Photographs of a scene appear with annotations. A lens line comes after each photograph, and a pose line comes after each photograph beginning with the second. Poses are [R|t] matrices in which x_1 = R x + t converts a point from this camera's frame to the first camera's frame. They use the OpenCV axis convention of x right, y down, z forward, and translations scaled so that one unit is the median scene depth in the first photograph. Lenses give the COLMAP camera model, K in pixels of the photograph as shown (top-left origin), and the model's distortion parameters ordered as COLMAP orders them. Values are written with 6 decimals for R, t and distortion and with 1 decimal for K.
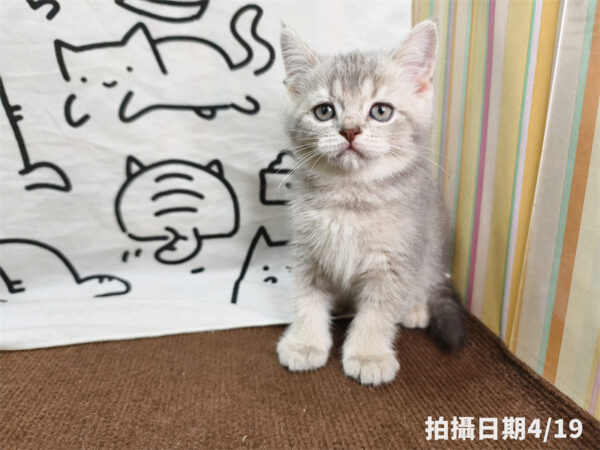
lens RADIAL K [[461.6, 0, 288.2], [0, 461.6, 225.7], [0, 0, 1]] dist [-0.023226, -0.004133]
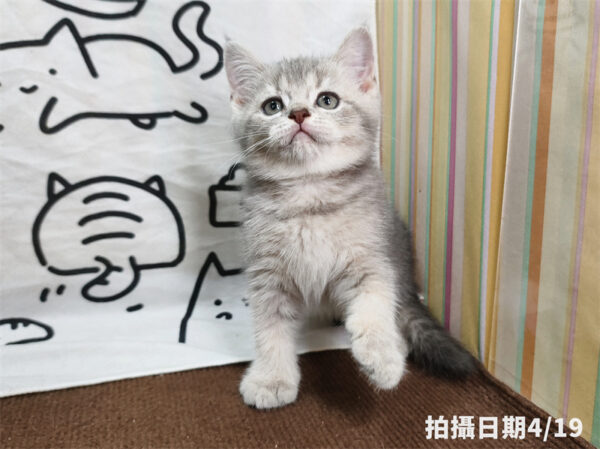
lens RADIAL K [[465.0, 0, 298.2], [0, 465.0, 204.5], [0, 0, 1]] dist [-0.009338, 0.001593]
pose [[0.995792, -0.020371, 0.089353, 0.026082], [0.028003, 0.995986, -0.085018, -0.009418], [-0.087263, 0.087162, 0.992365, 0.124800]]
